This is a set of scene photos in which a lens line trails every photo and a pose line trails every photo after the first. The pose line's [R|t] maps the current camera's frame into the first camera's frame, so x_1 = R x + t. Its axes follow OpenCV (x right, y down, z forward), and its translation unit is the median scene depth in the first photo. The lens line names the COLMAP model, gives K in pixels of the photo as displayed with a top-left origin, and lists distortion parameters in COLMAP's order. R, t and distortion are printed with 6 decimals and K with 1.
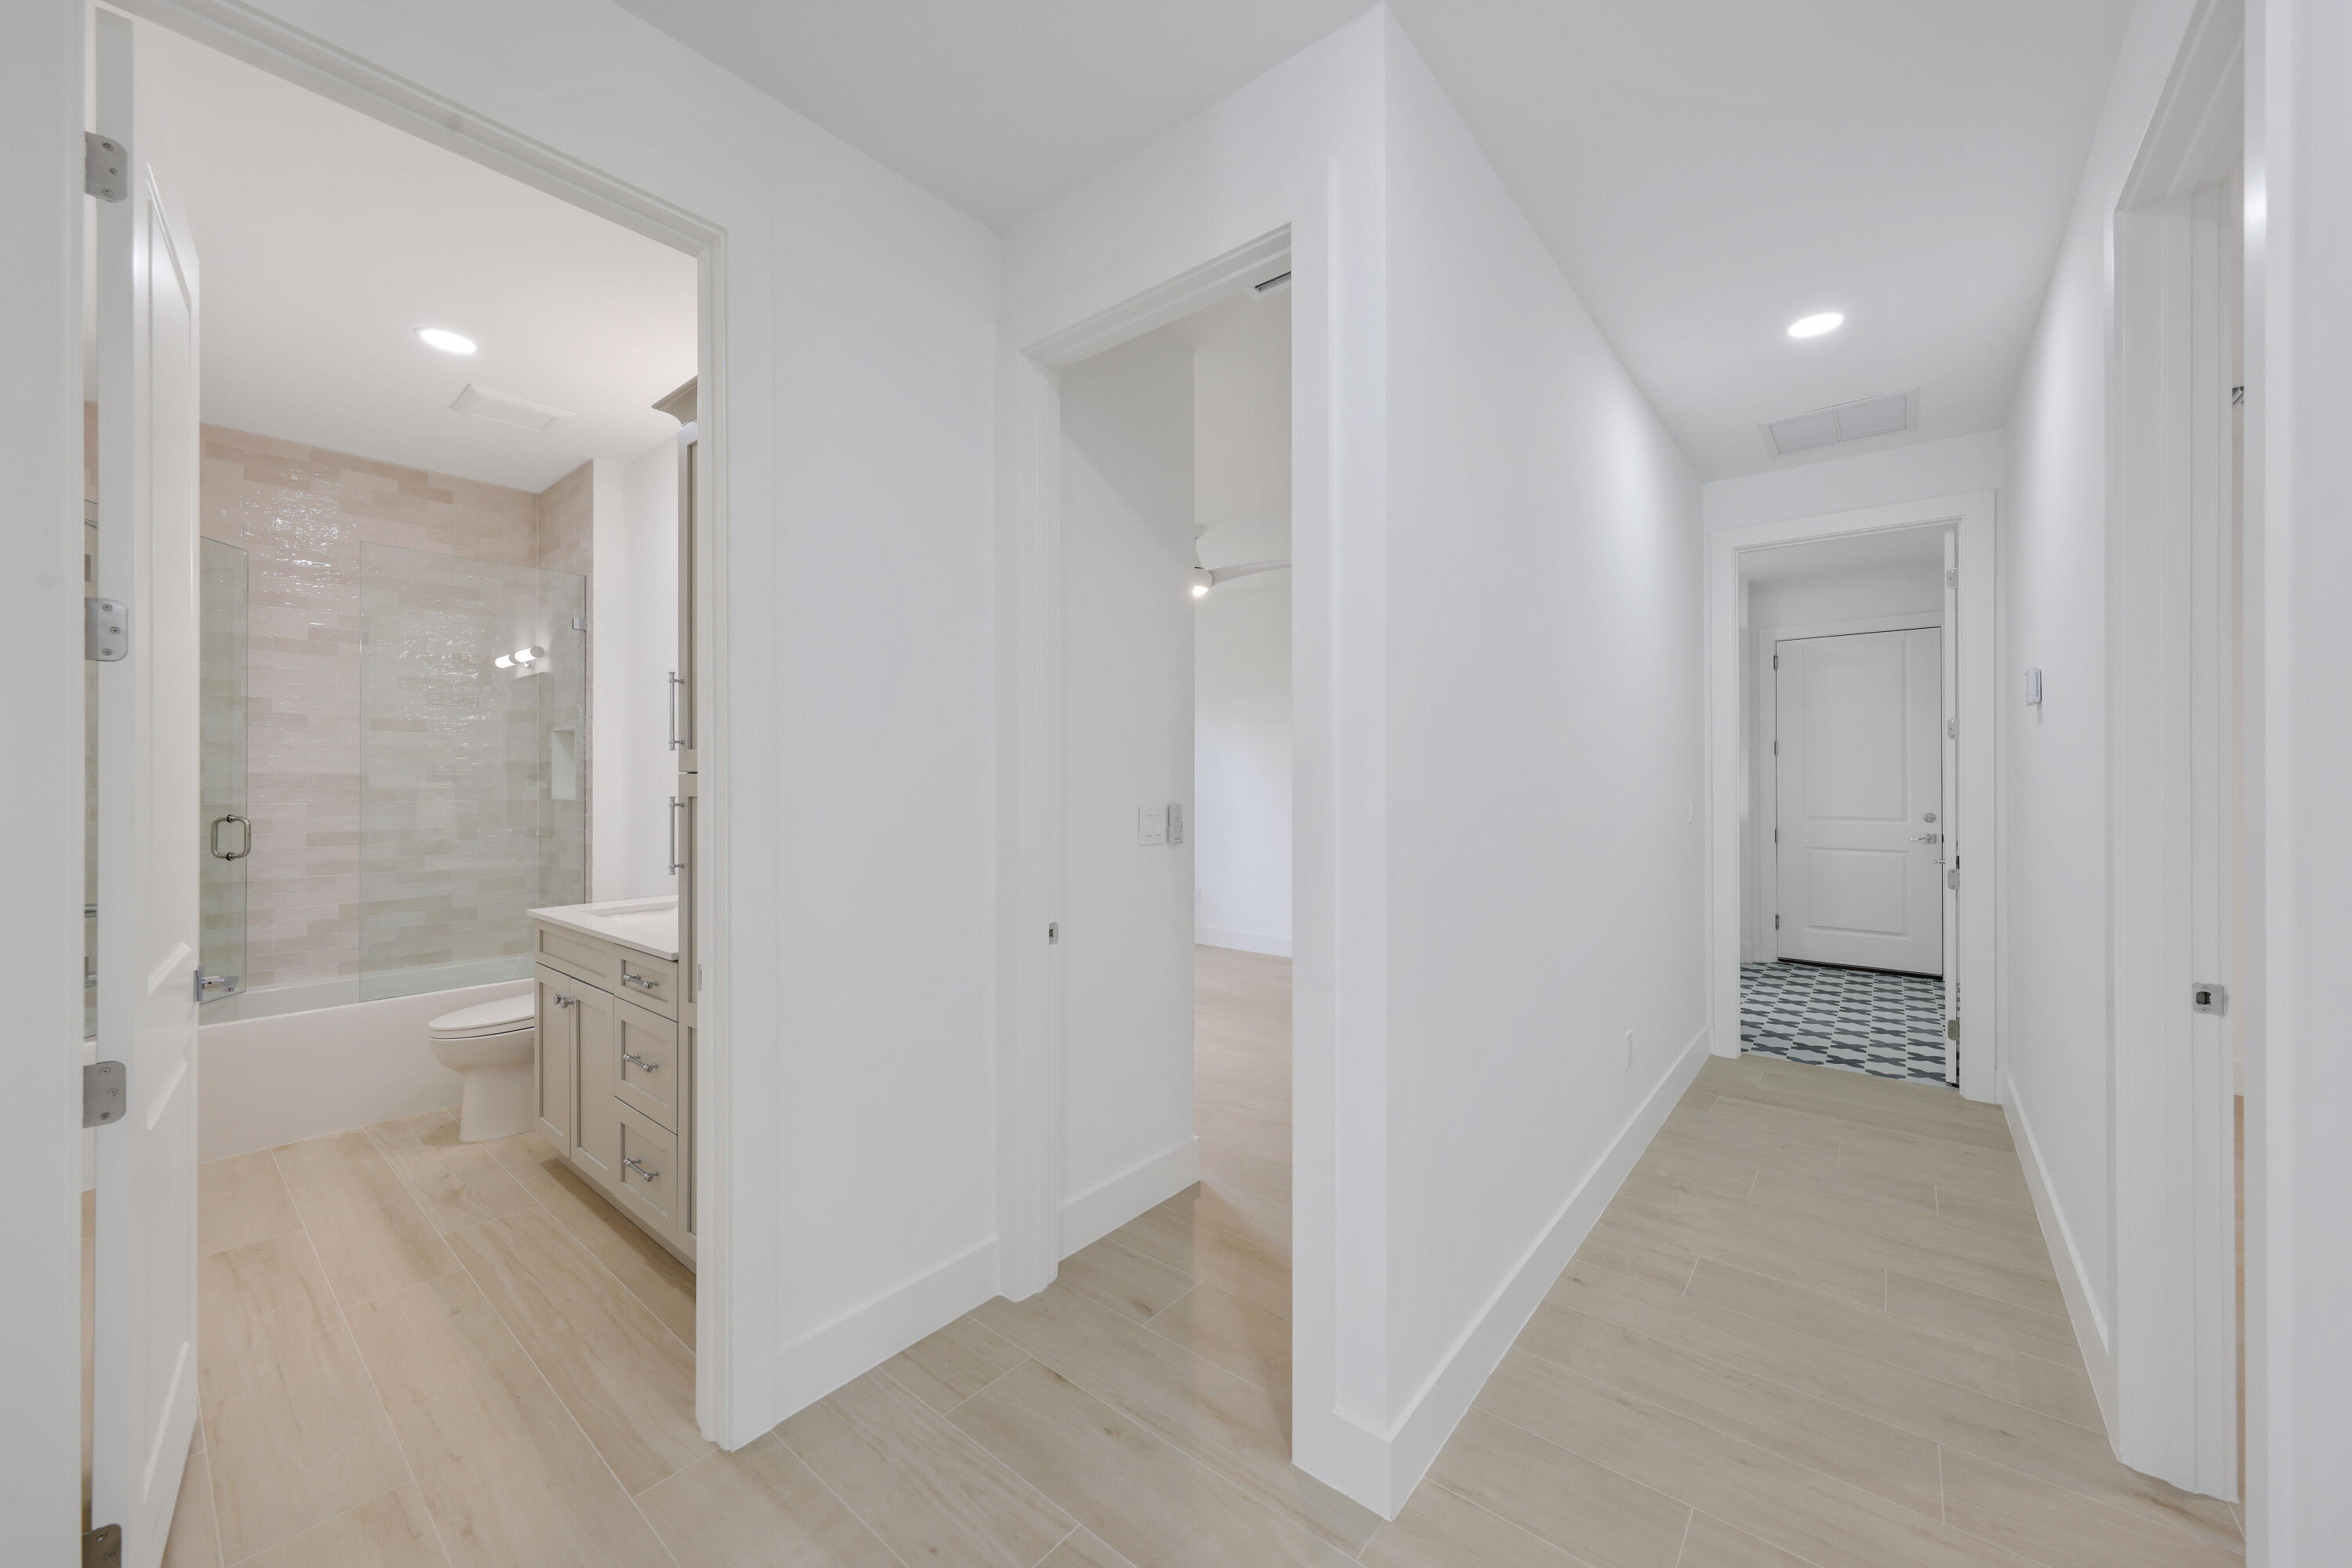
lens RADIAL K [[855.9, 0, 1181.2], [0, 855.9, 773.6], [0, 0, 1]] dist [-0.002499, 0.000018]
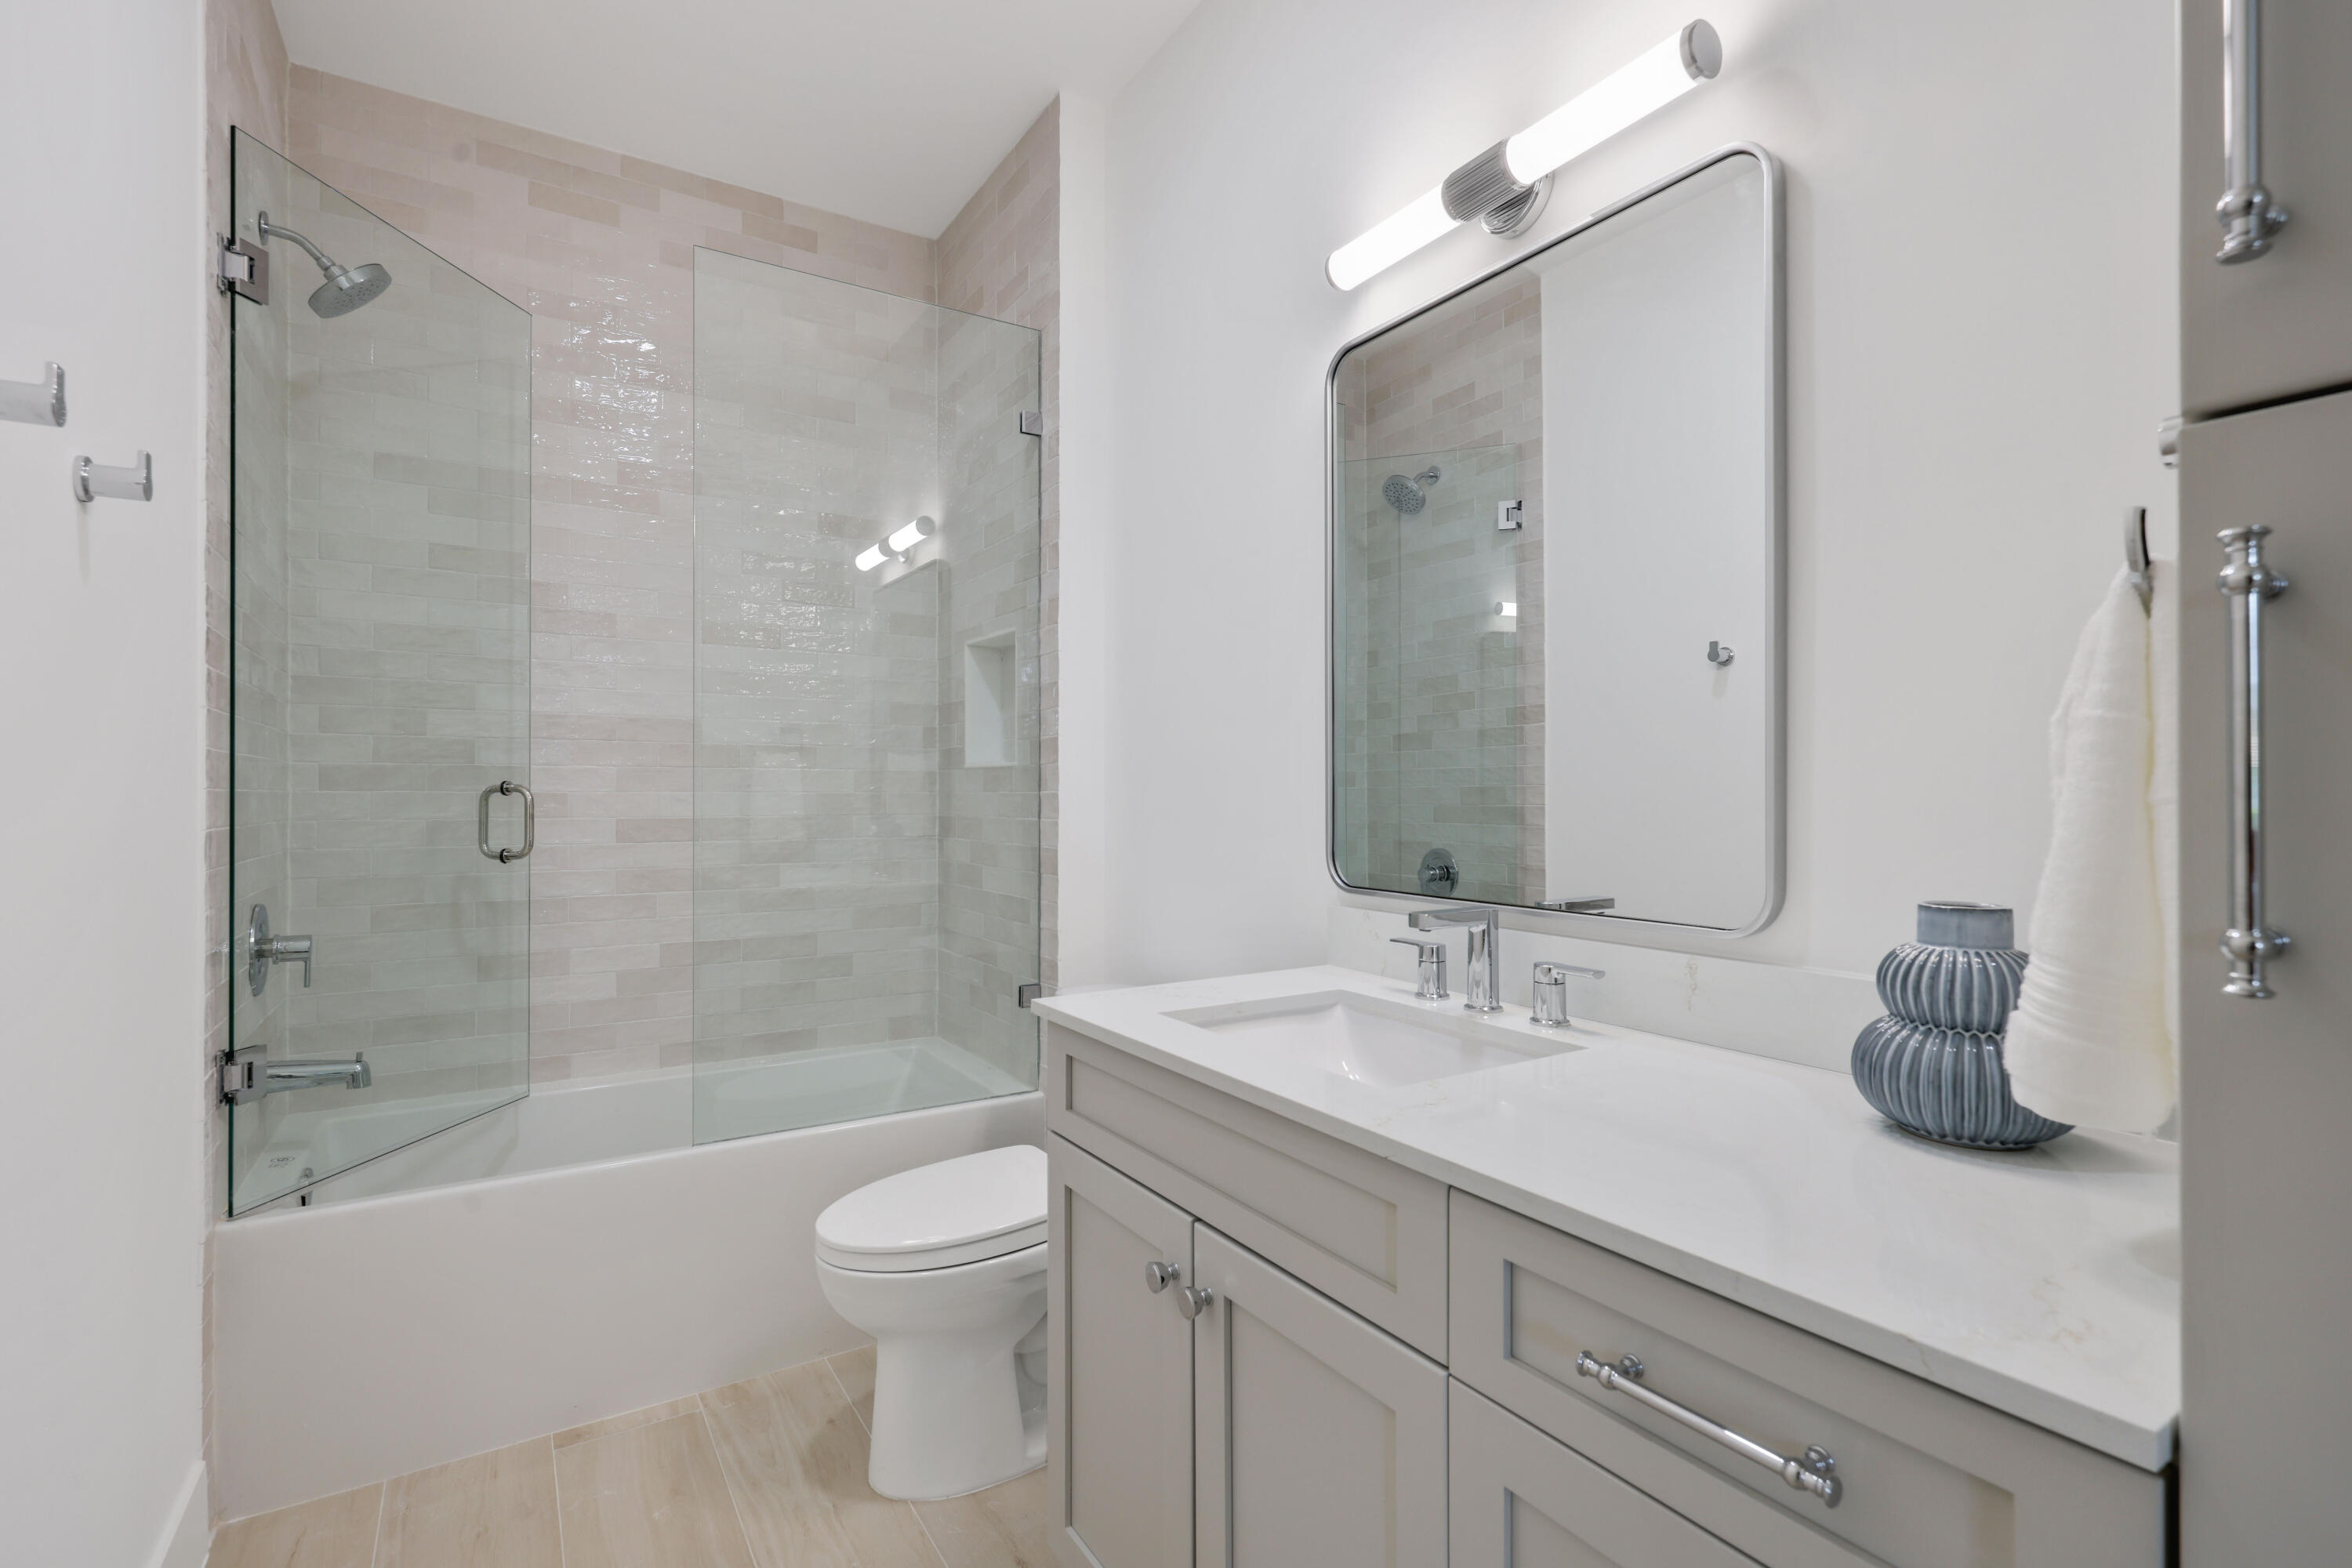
lens RADIAL K [[1029.0, 0, 1172.4], [0, 1029.0, 786.4], [0, 0, 1]] dist [0.005266, -0.000288]
pose [[0.951392, 0.002146, -0.307975, -0.439888], [-0.001233, 0.999994, 0.003161, 0.043865], [0.307980, -0.002627, 0.951389, 0.441186]]
